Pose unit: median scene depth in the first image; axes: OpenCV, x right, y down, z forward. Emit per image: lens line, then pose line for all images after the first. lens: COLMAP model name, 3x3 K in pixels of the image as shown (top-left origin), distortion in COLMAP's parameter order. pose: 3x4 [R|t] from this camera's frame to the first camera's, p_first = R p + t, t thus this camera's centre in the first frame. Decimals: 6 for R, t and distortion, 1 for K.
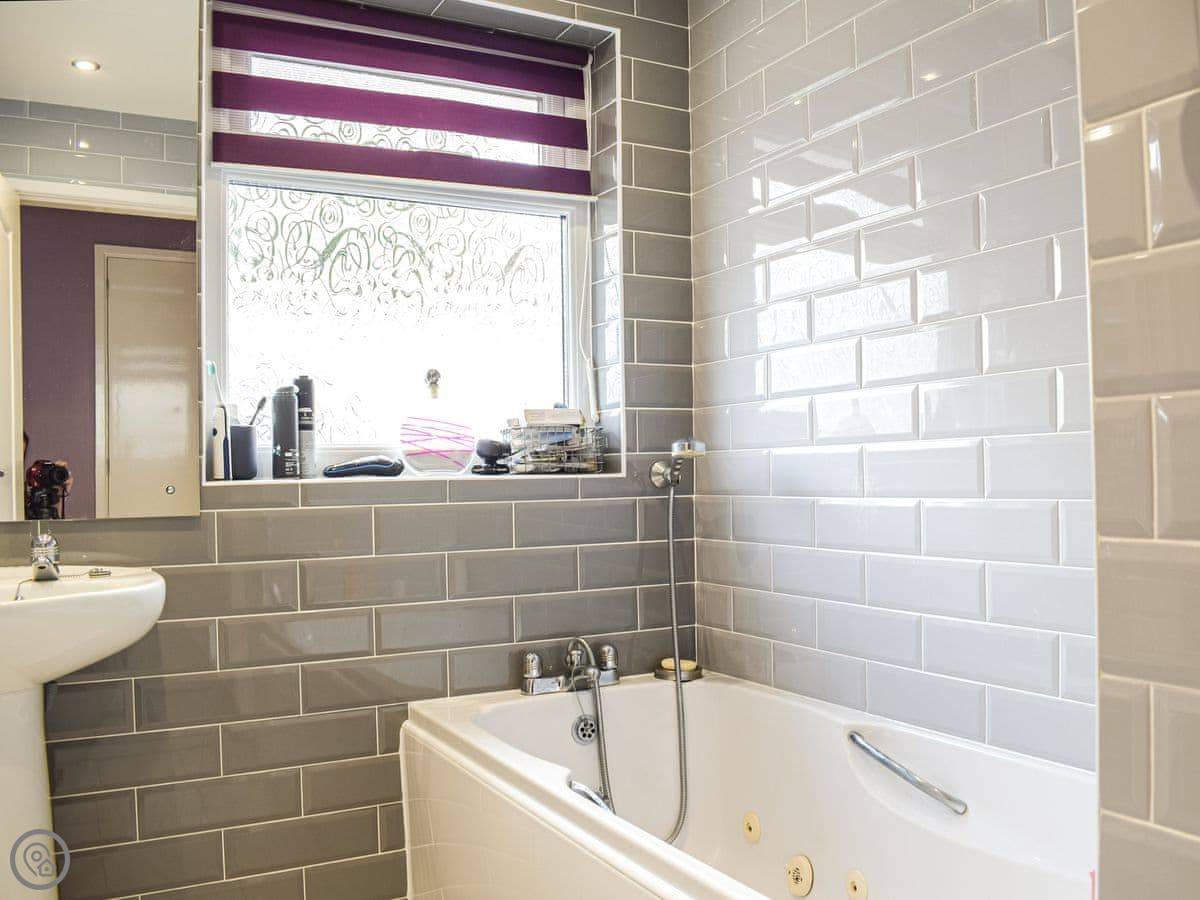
lens RADIAL K [[1085.3, 0, 600.8], [0, 1085.3, 454.3], [0, 0, 1]] dist [-0.014409, -0.007934]
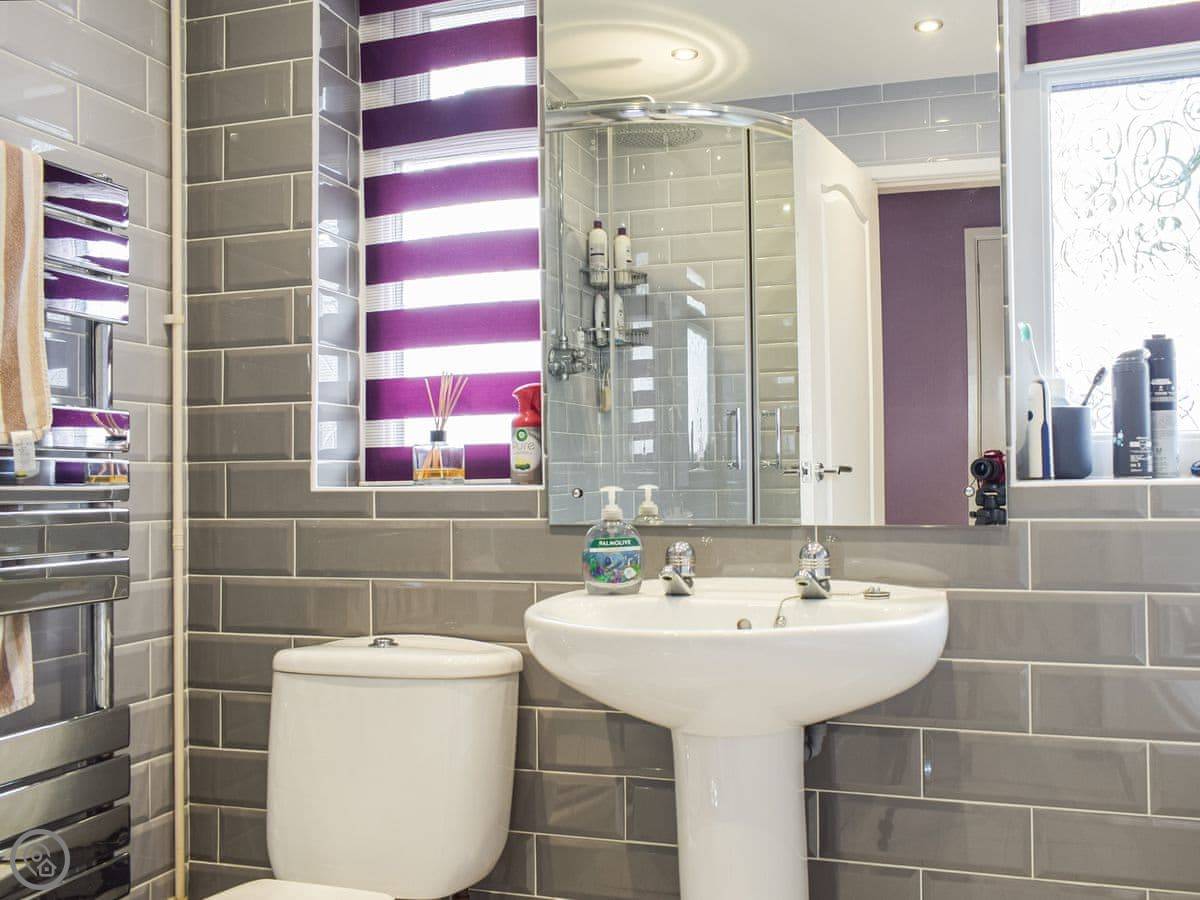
lens RADIAL K [[1085.3, 0, 636.9], [0, 1085.3, 456.8], [0, 0, 1]] dist [-0.014409, -0.007934]
pose [[0.715654, -0.005982, -0.698429, -0.022466], [0.009523, 0.999954, 0.001193, 0.004416], [0.698390, -0.007505, 0.715678, 0.251308]]
